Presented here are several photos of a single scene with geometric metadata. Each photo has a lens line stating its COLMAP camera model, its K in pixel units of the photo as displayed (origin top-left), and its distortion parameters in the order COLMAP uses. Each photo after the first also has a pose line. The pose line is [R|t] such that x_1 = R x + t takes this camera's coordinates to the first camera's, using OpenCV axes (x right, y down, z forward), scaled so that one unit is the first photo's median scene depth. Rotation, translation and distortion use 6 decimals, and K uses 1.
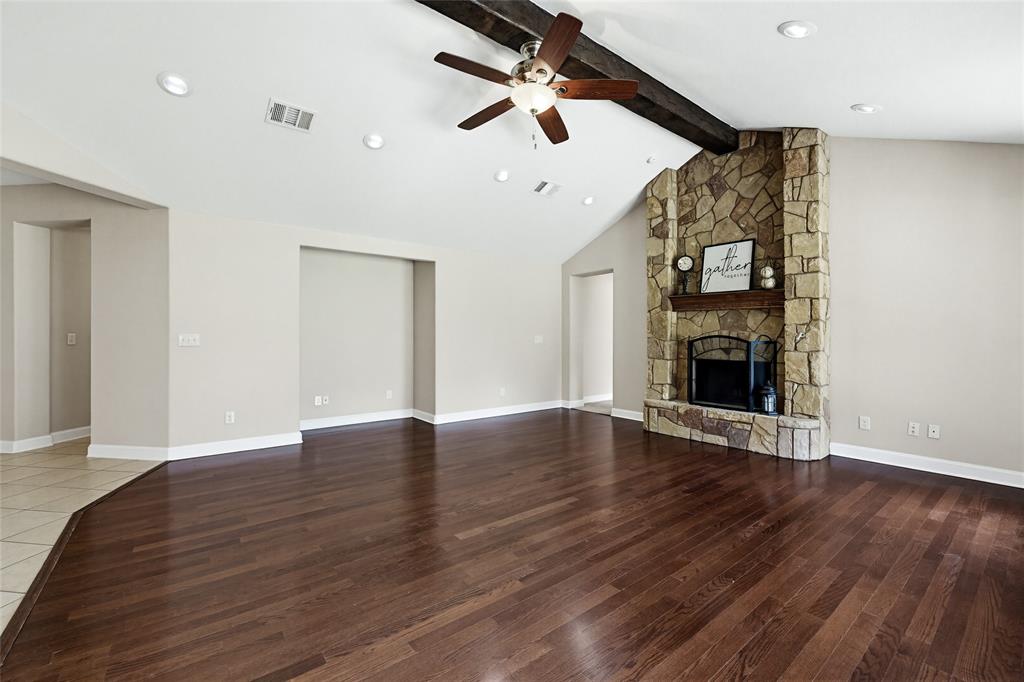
lens RADIAL K [[434.3, 0, 517.0], [0, 434.3, 335.6], [0, 0, 1]] dist [-0.009551, -0.000851]
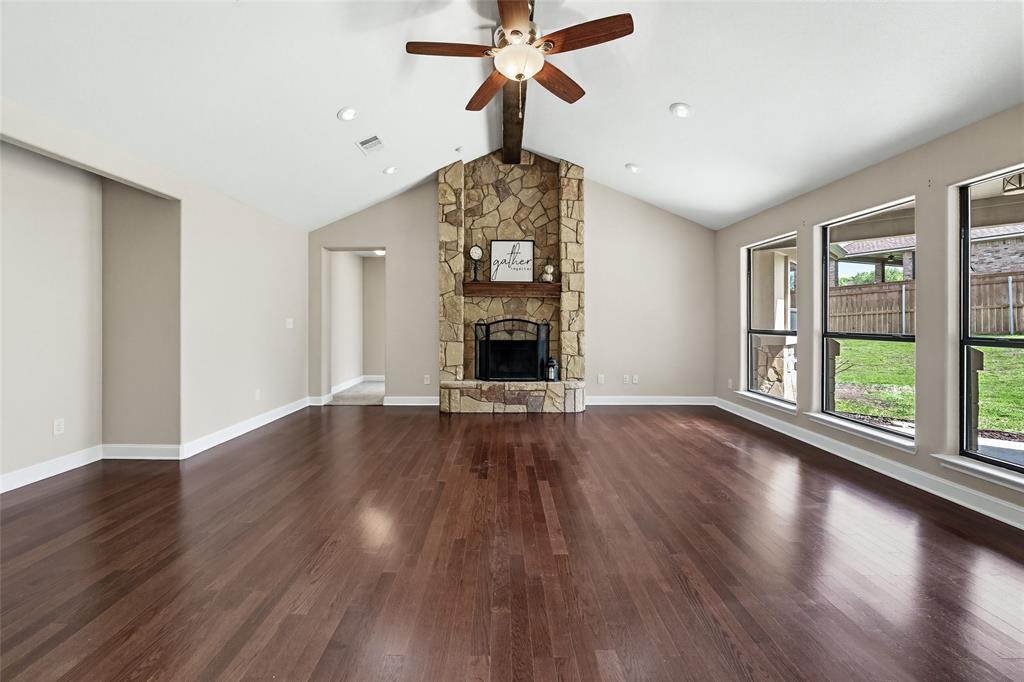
lens RADIAL K [[434.3, 0, 502.7], [0, 434.3, 319.1], [0, 0, 1]] dist [-0.009551, -0.000851]
pose [[0.623391, 0.002811, 0.781905, -0.447361], [-0.002290, 0.999996, -0.001770, 0.001907], [-0.781907, -0.000687, 0.623395, 0.283082]]
